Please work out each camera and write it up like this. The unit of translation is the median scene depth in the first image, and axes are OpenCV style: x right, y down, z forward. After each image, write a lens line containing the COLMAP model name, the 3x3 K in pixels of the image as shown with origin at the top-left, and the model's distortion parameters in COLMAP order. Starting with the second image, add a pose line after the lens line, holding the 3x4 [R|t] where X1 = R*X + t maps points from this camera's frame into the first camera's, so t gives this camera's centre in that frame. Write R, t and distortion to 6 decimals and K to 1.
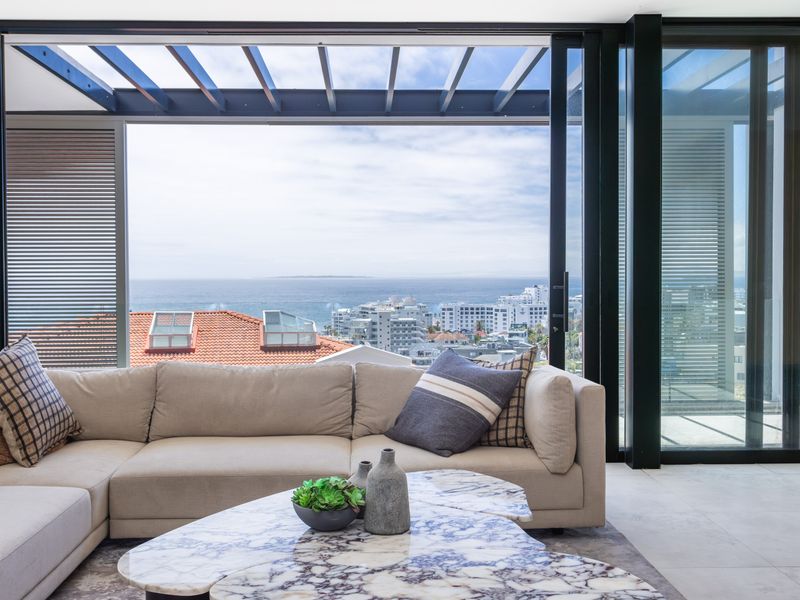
lens RADIAL K [[807.6, 0, 400.0], [0, 807.6, 260.7], [0, 0, 1]] dist [-0.062902, 0.017705]
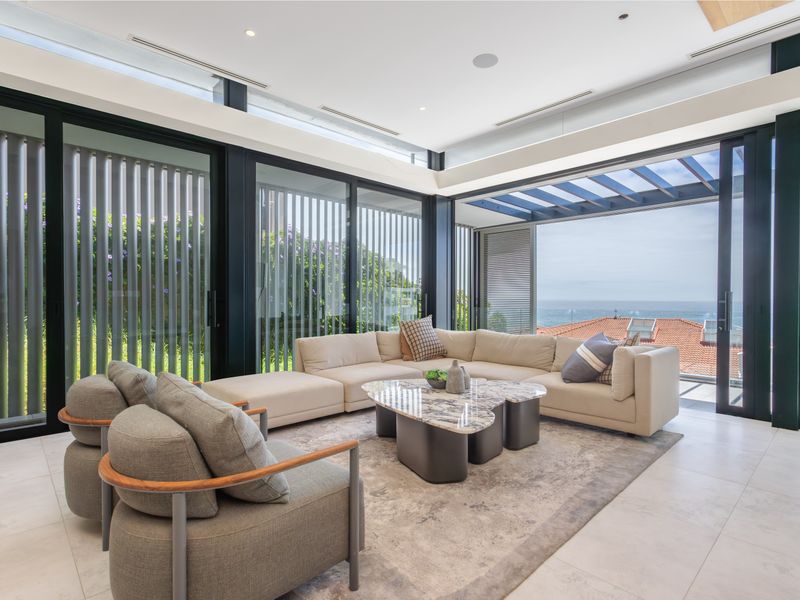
lens RADIAL K [[415.8, 0, 411.6], [0, 415.8, 302.2], [0, 0, 1]] dist [0.001624, -0.000082]
pose [[0.688388, 0.009735, -0.725278, 0.368879], [0.010991, 0.999655, 0.023849, 0.004637], [0.725260, -0.024388, 0.688043, -0.006362]]
